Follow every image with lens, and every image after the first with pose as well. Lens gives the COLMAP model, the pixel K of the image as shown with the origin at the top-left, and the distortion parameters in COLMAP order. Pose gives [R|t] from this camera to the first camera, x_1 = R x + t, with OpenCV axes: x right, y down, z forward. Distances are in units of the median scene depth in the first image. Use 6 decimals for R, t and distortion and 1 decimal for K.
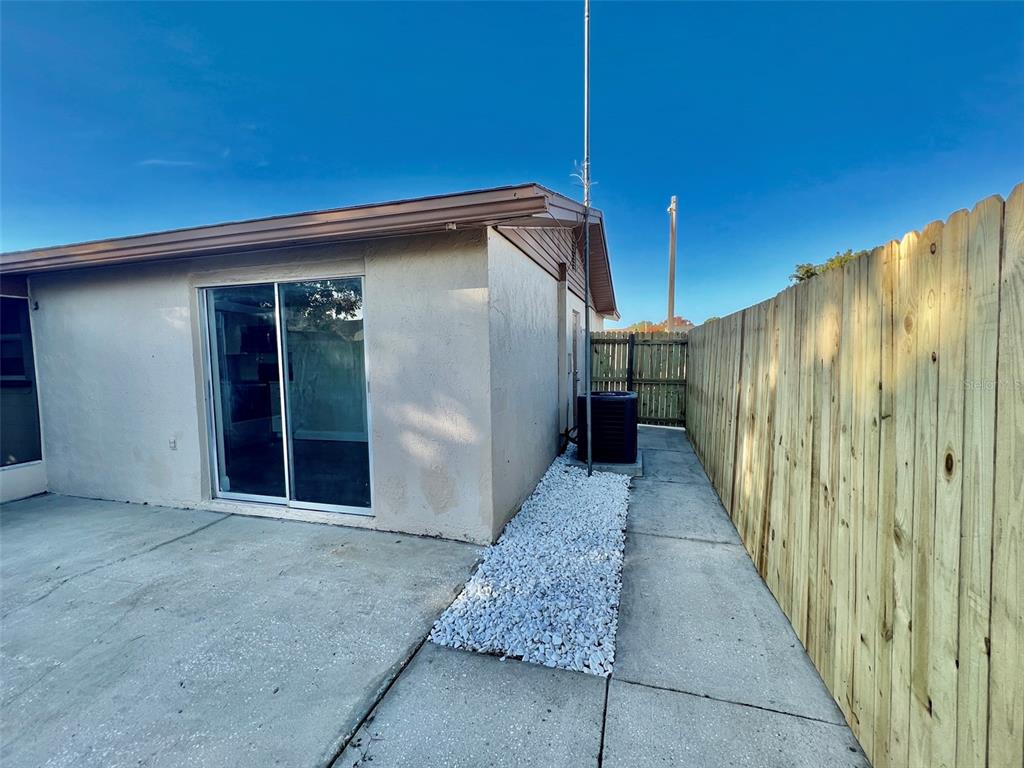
lens RADIAL K [[442.5, 0, 511.1], [0, 442.5, 381.5], [0, 0, 1]] dist [-0.000776, -0.000050]
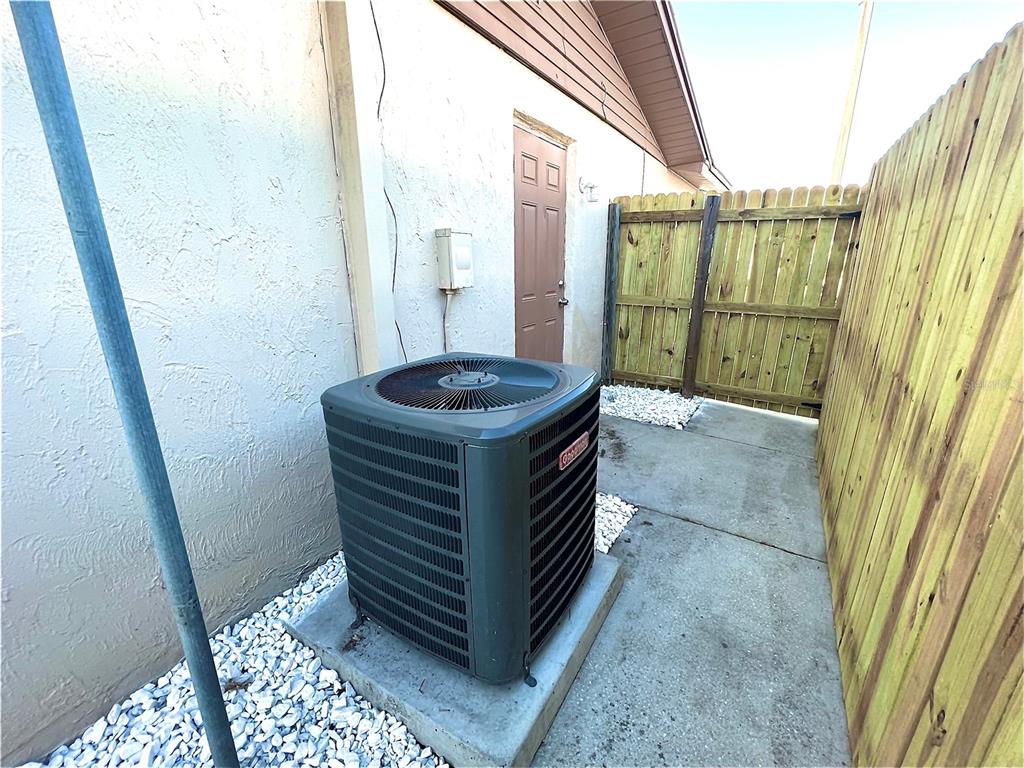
lens RADIAL K [[442.5, 0, 512.8], [0, 442.5, 383.4], [0, 0, 1]] dist [-0.000776, -0.000050]
pose [[0.961866, 0.080336, -0.261457, 0.211936], [-0.027251, 0.979285, 0.200644, -0.010276], [0.272160, -0.185867, 0.944130, 0.505638]]
